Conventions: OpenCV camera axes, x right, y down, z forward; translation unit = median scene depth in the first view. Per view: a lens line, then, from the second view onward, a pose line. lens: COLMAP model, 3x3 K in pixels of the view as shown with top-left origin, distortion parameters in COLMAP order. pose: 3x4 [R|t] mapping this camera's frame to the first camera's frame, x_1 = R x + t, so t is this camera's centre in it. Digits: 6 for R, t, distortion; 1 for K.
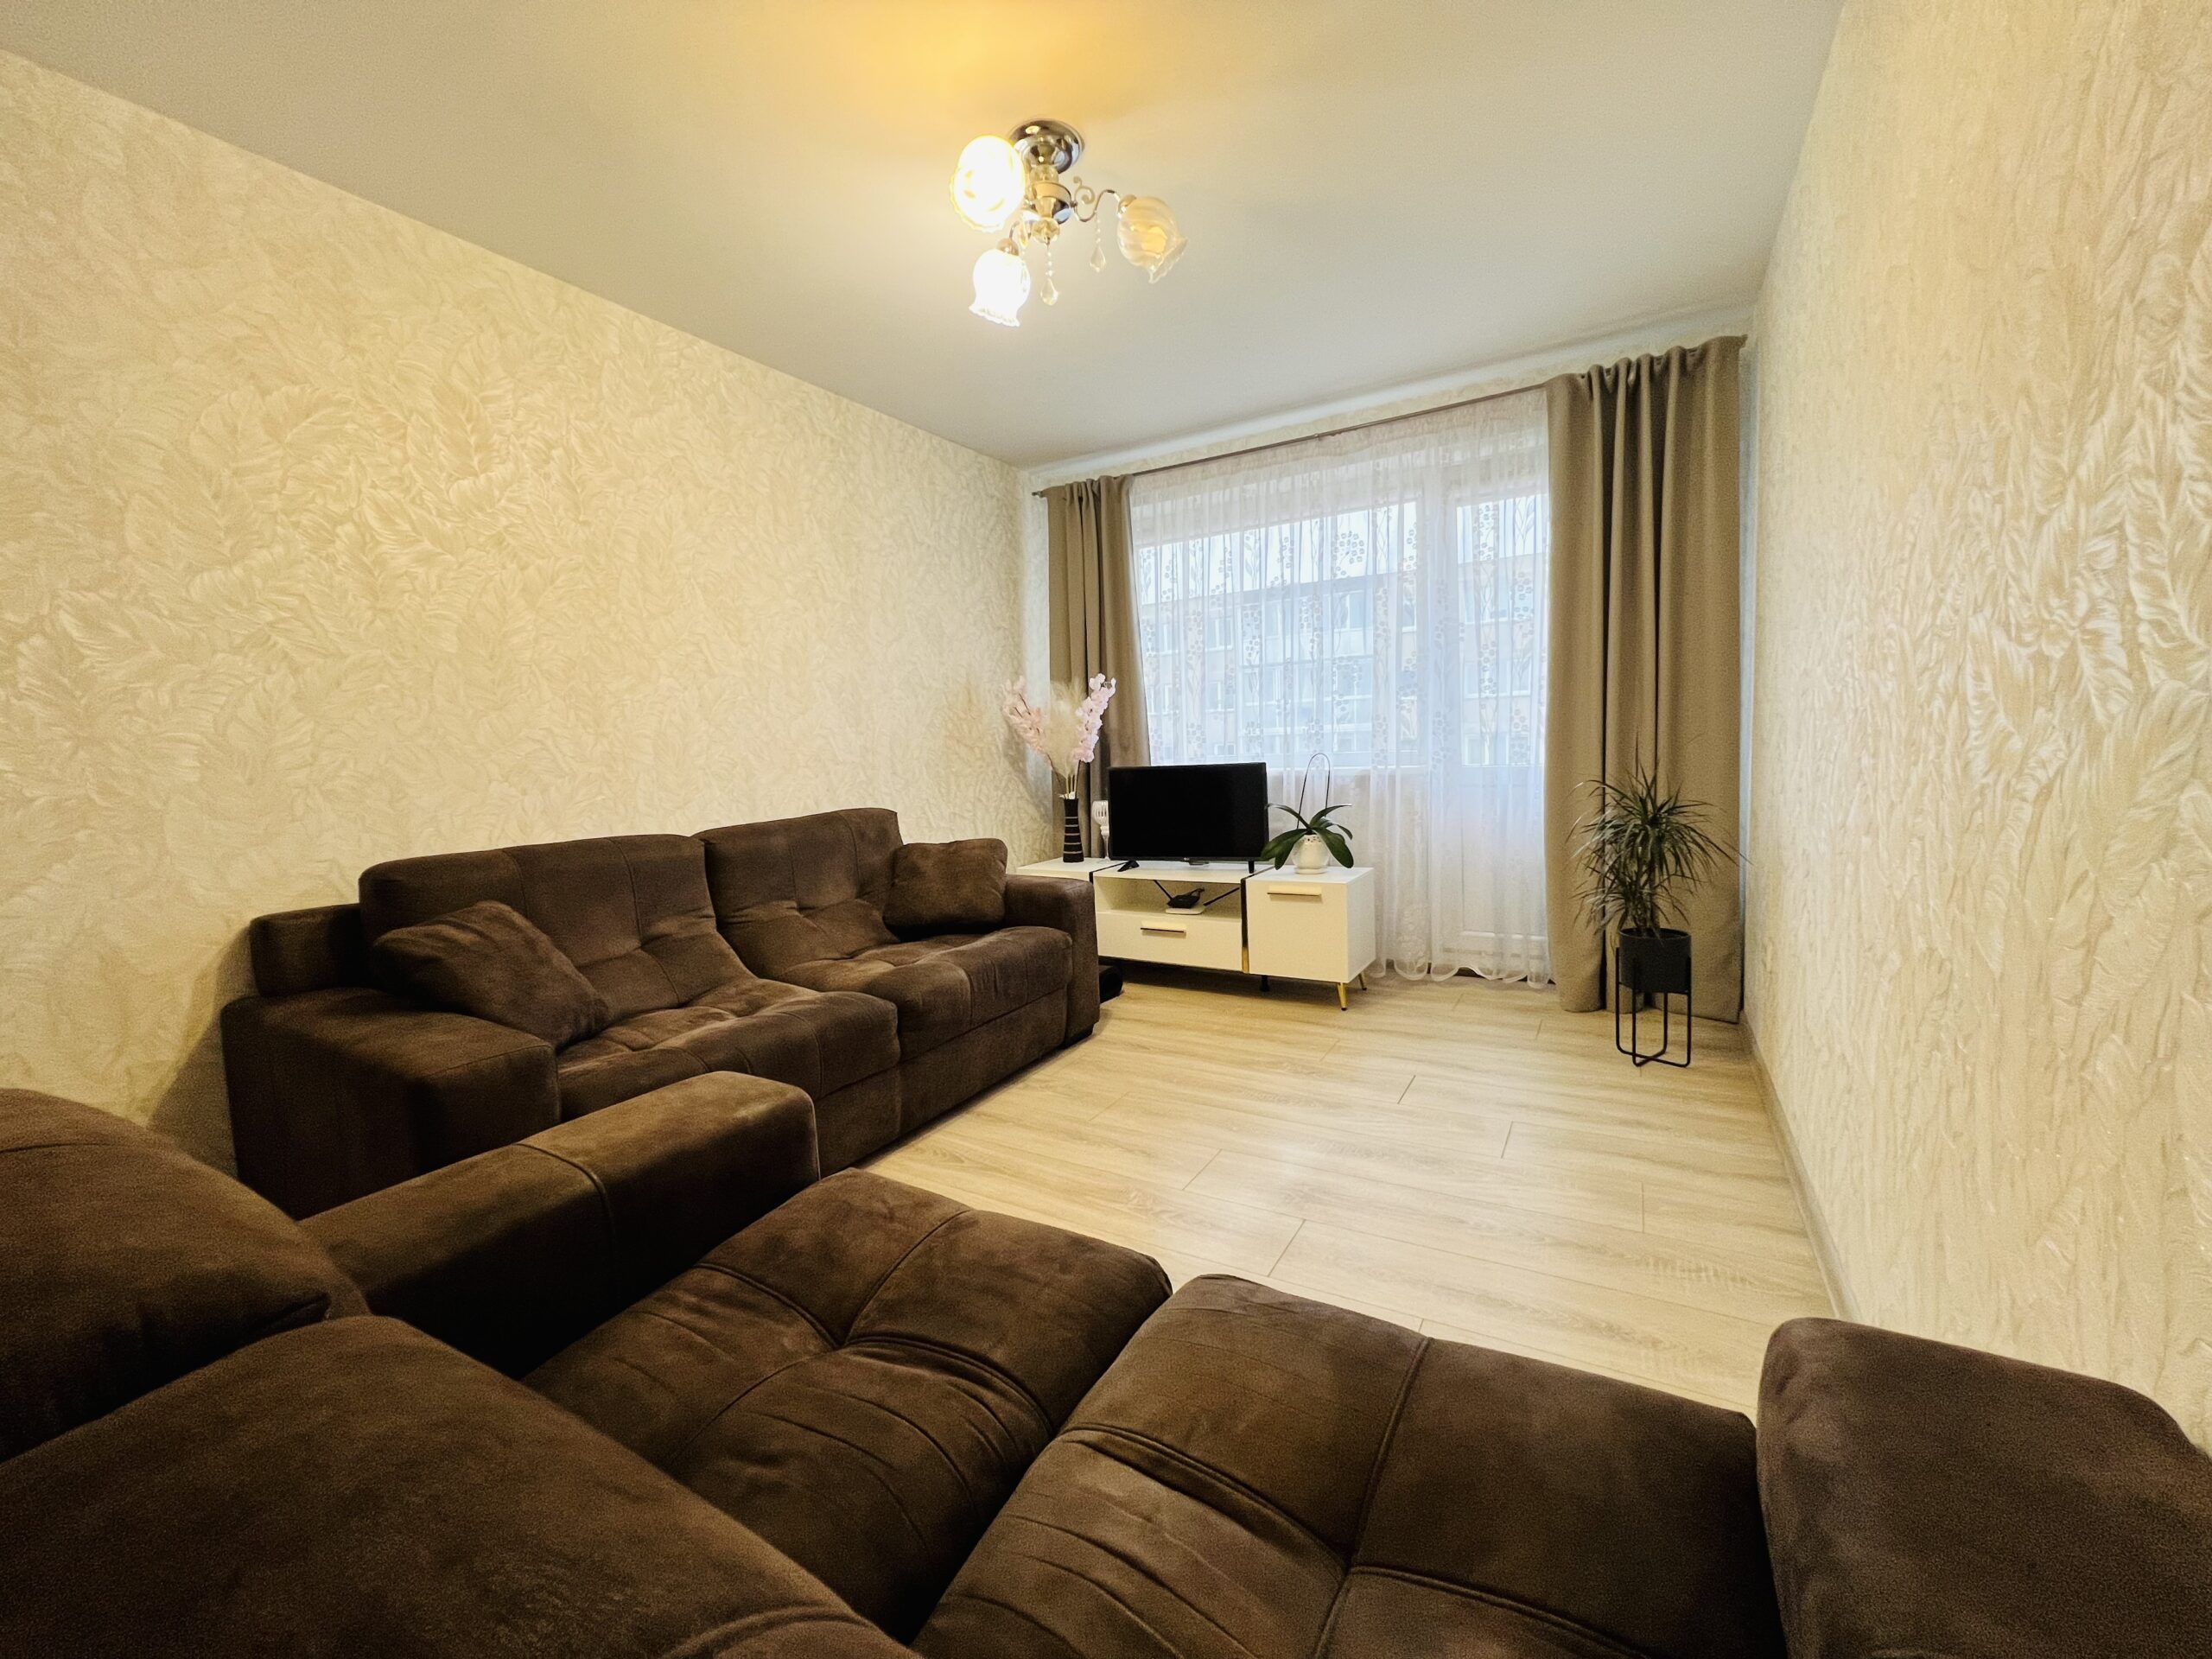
lens RADIAL K [[884.7, 0, 1102.7], [0, 884.7, 823.8], [0, 0, 1]] dist [-0.001549, 0.000443]
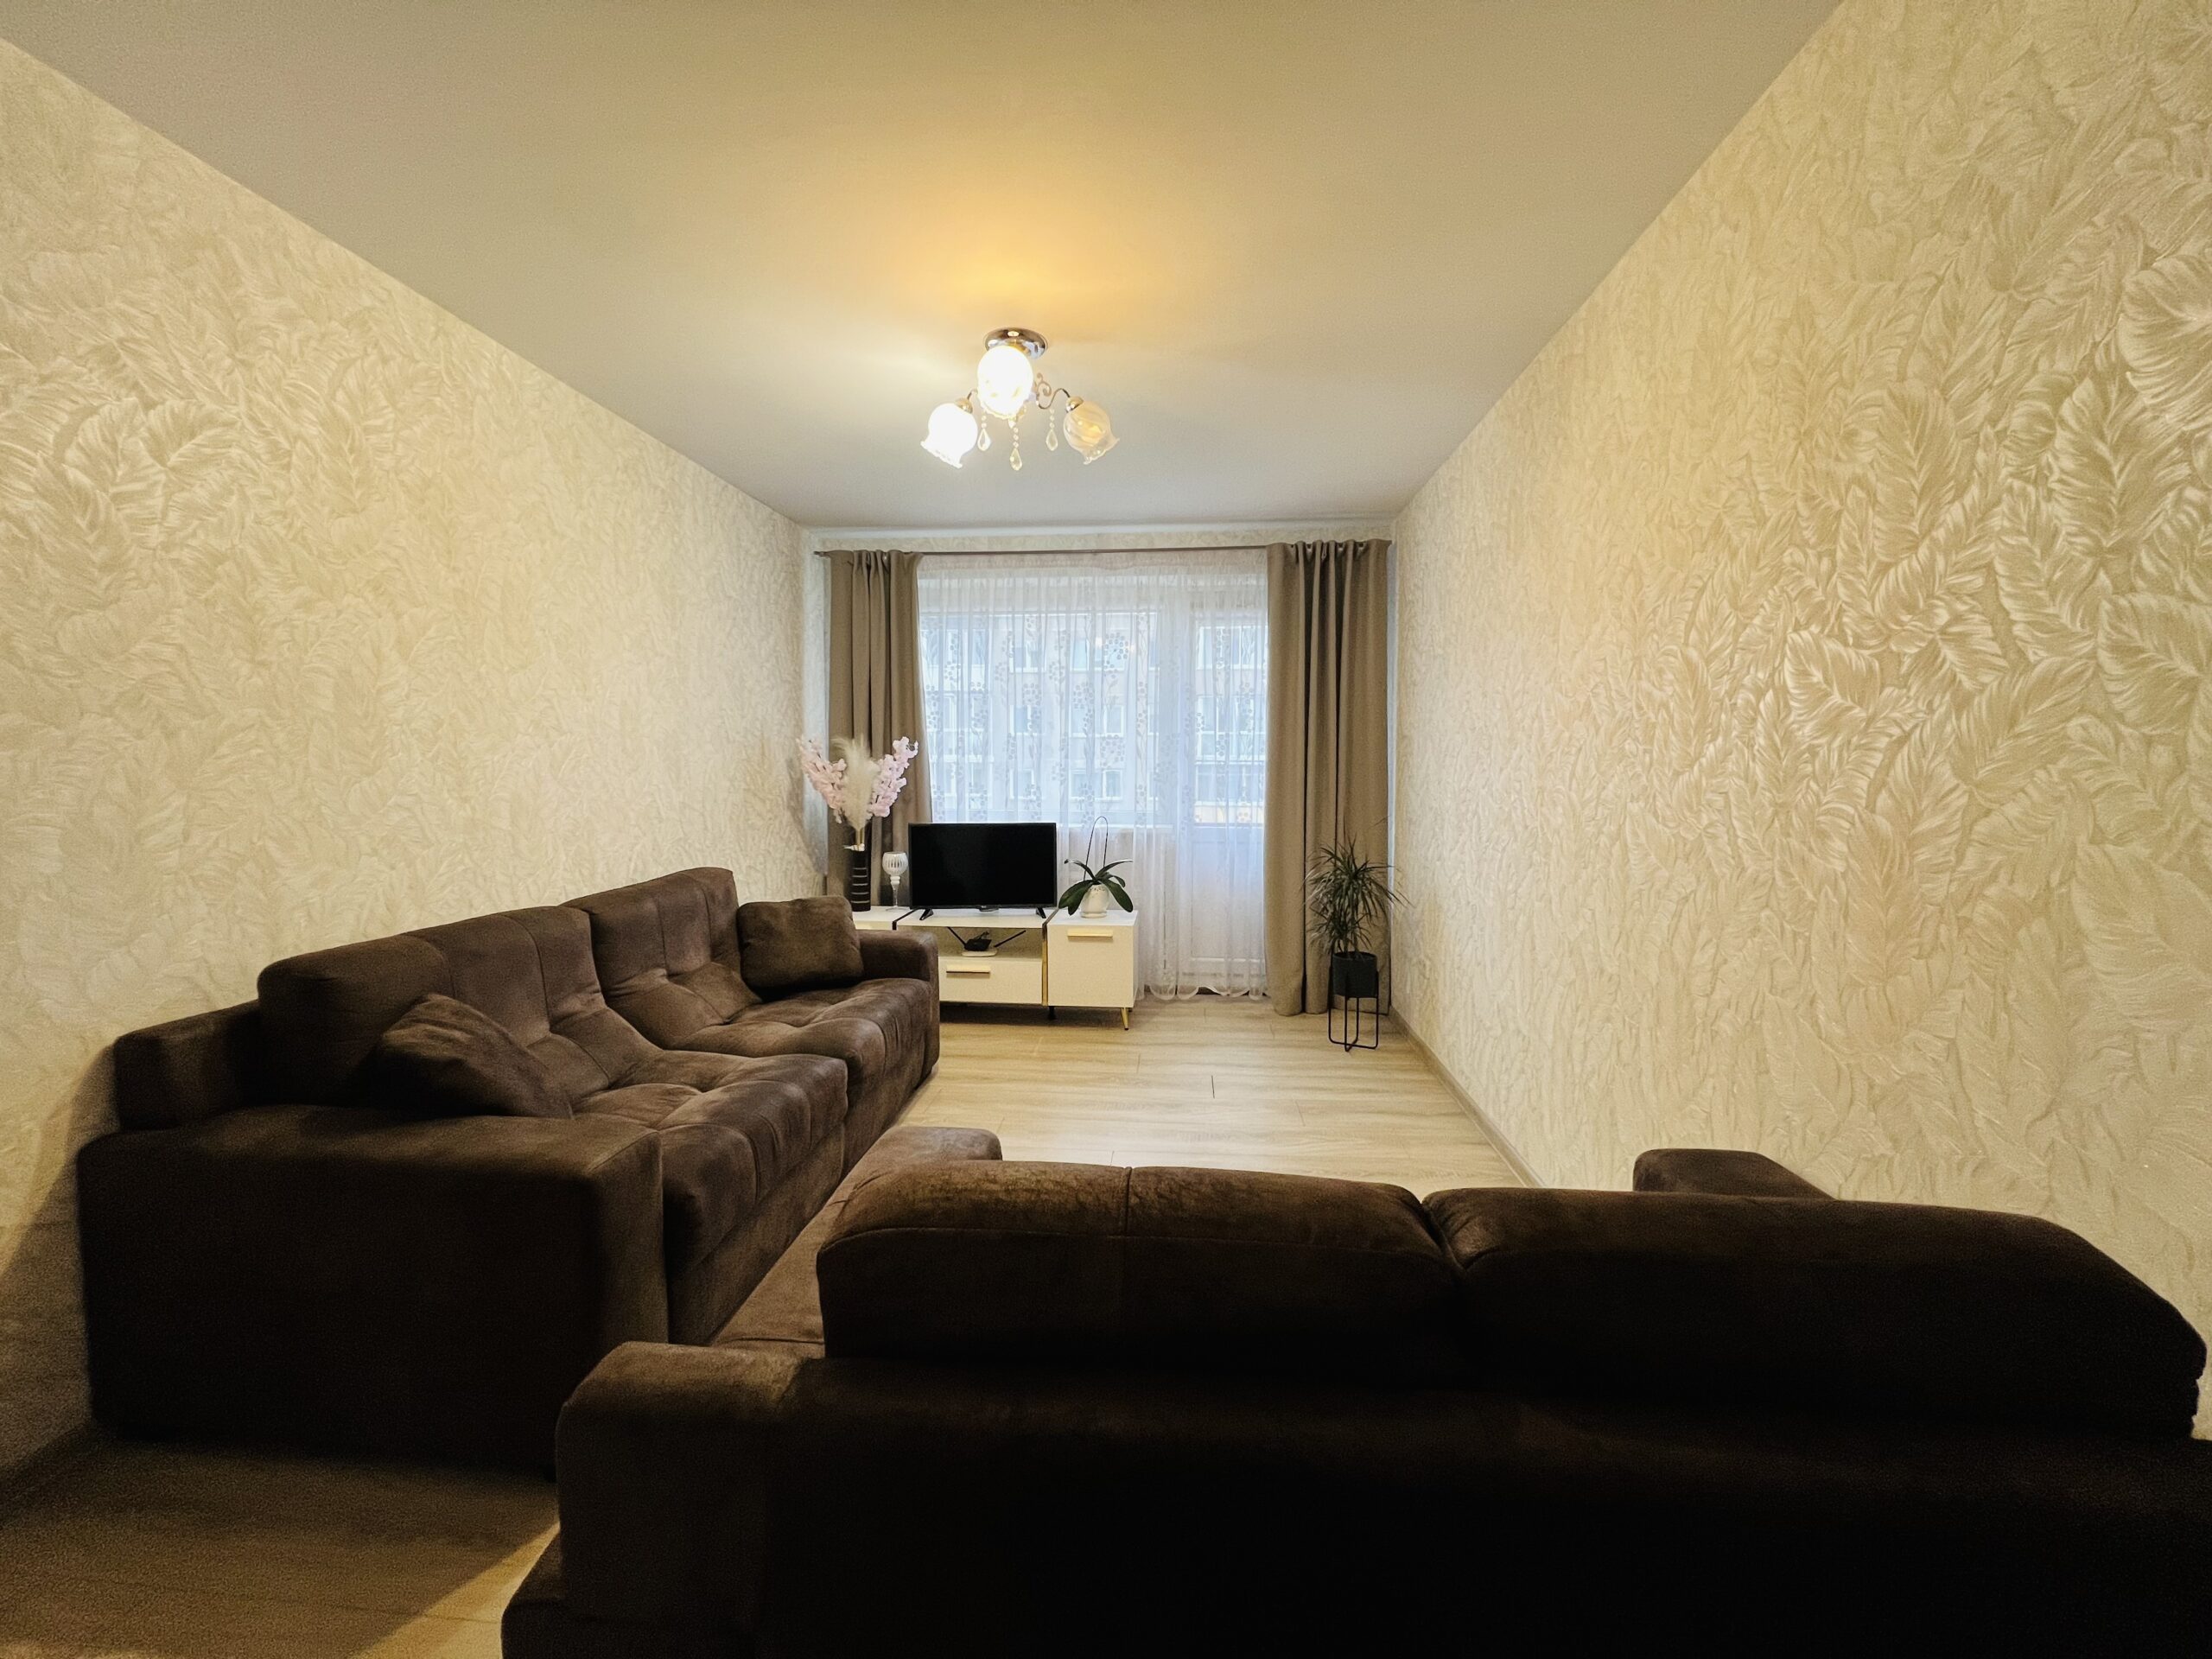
lens RADIAL K [[884.7, 0, 1103.8], [0, 884.7, 822.9], [0, 0, 1]] dist [-0.001549, 0.000443]
pose [[0.900509, 0.012251, 0.434665, -0.363647], [-0.000325, 0.999622, -0.027502, -0.050636], [-0.434838, 0.024624, 0.900172, -0.106974]]
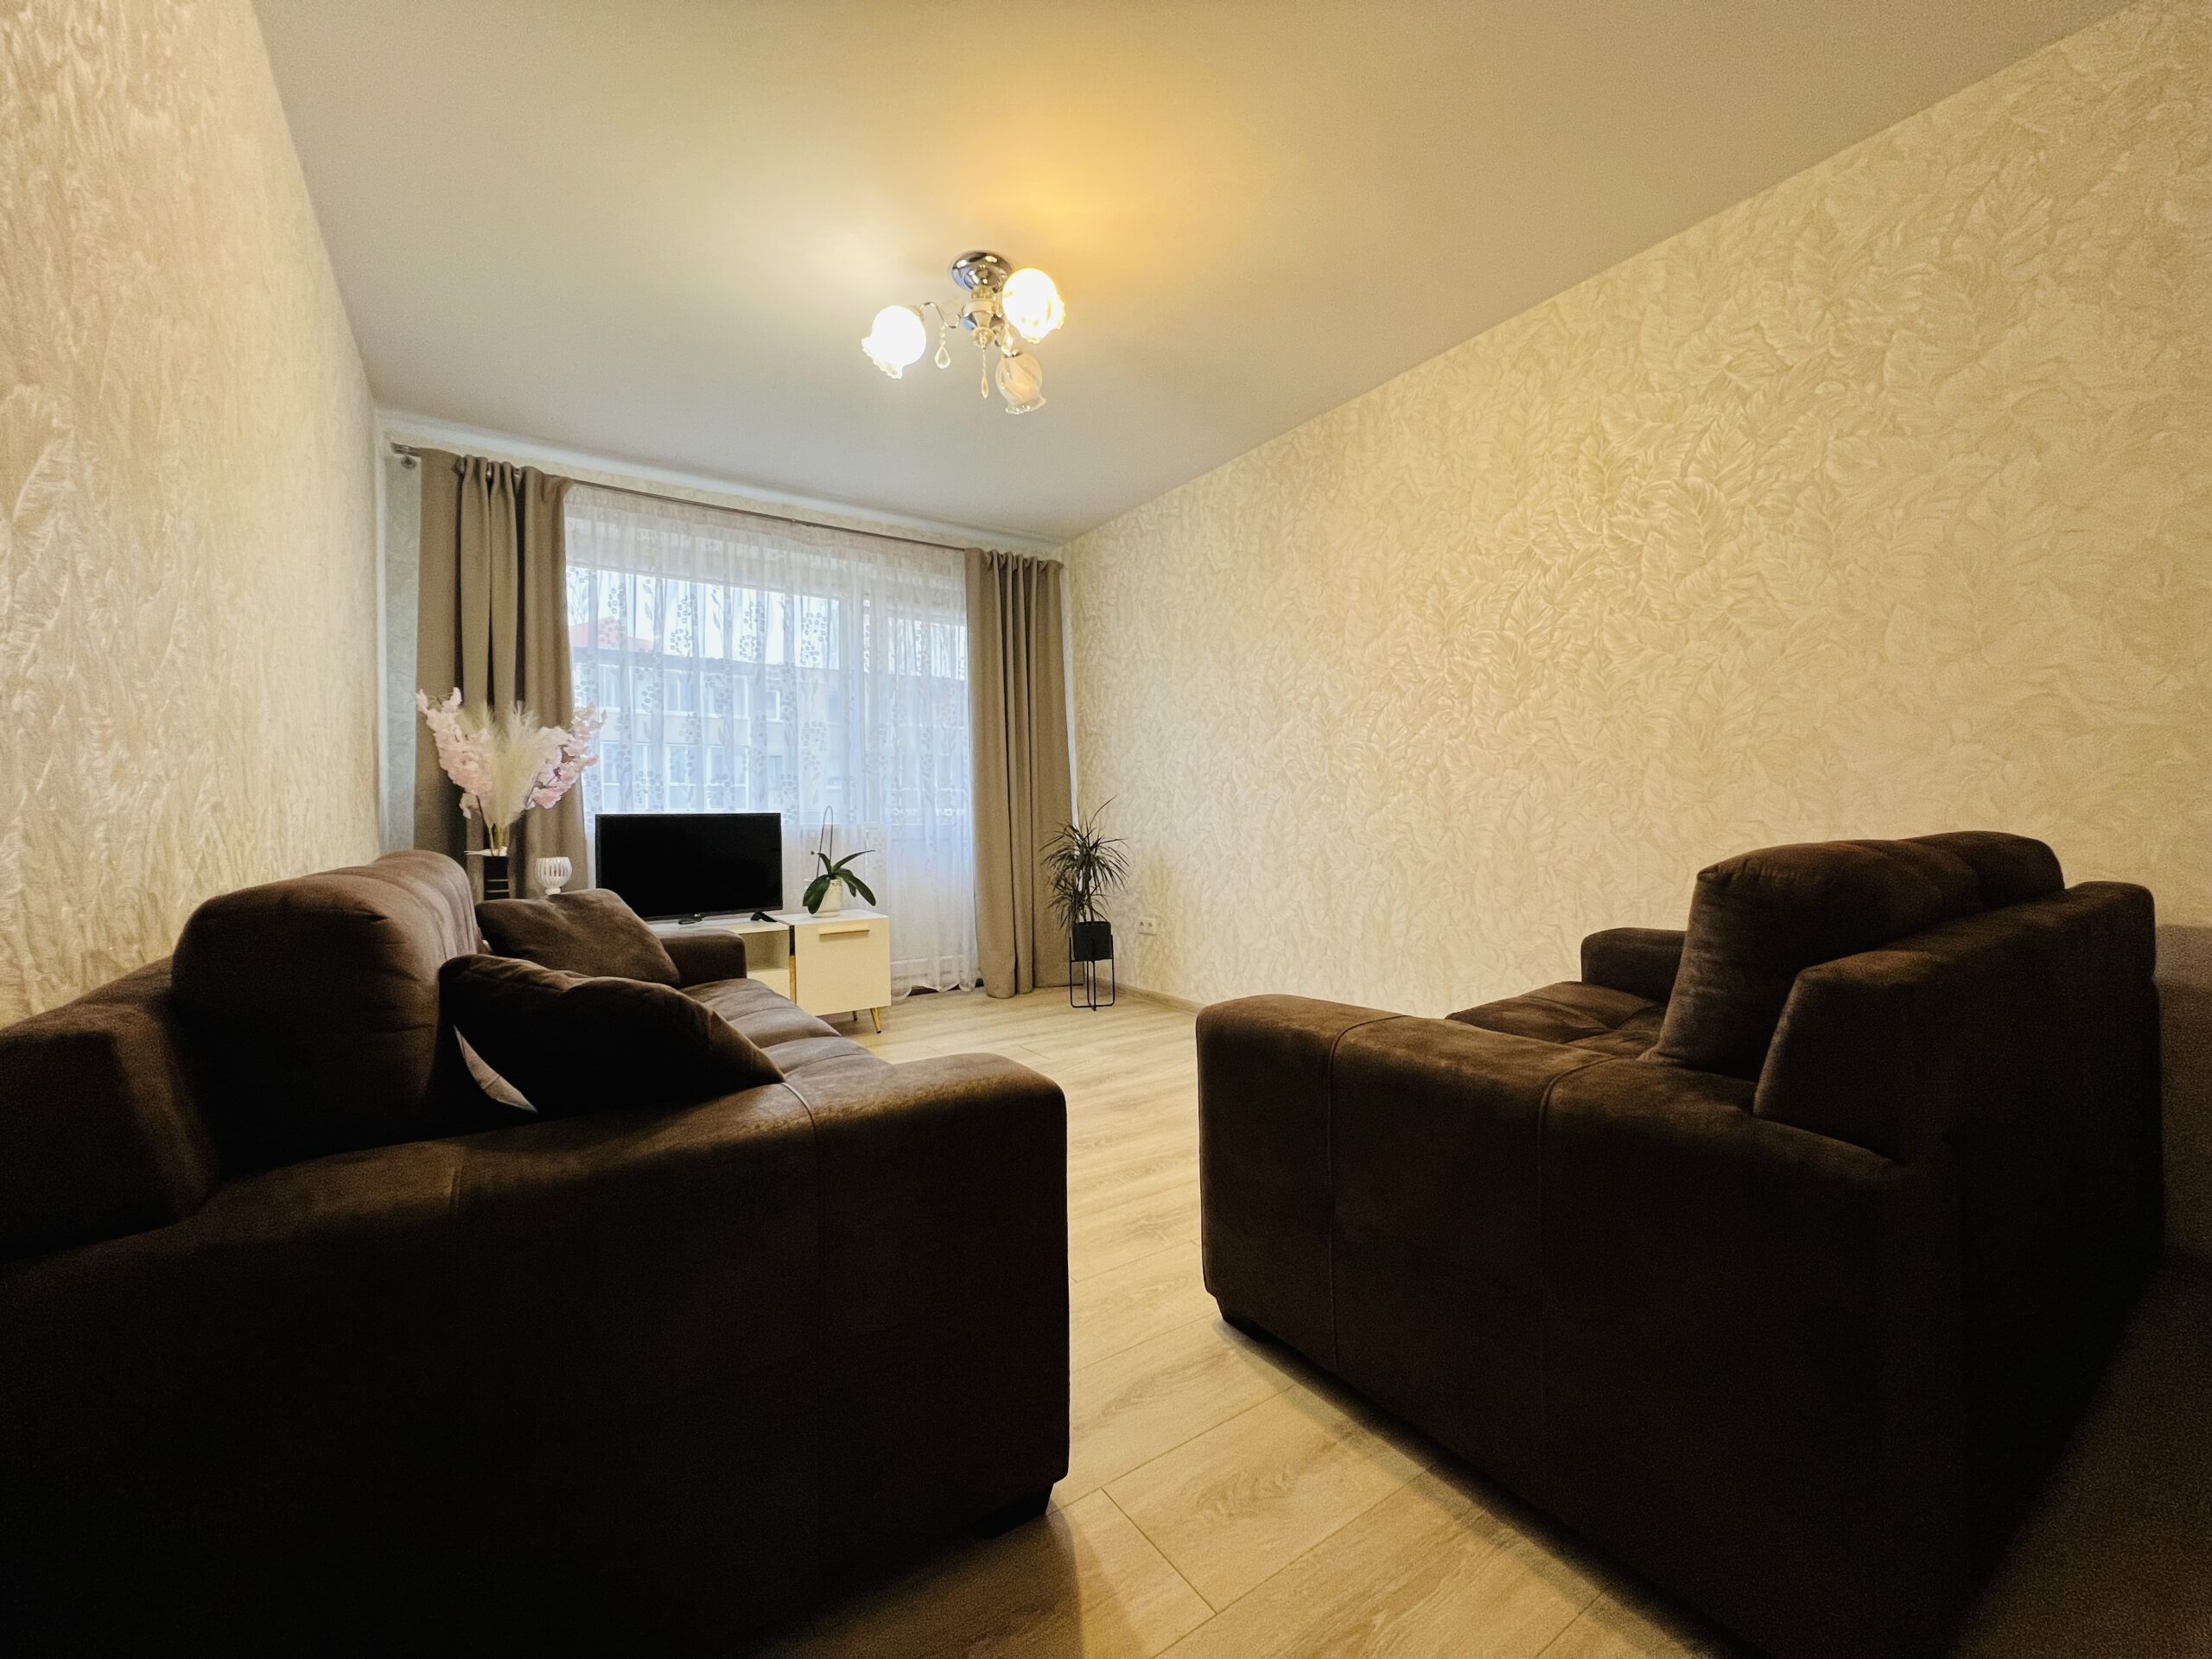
lens RADIAL K [[884.7, 0, 1103.3], [0, 884.7, 820.9], [0, 0, 1]] dist [-0.001549, 0.000443]
pose [[0.424245, 0.032841, 0.904952, -0.801064], [0.076108, 0.994513, -0.071771, 0.057379], [-0.902343, 0.099323, 0.419418, 0.314644]]
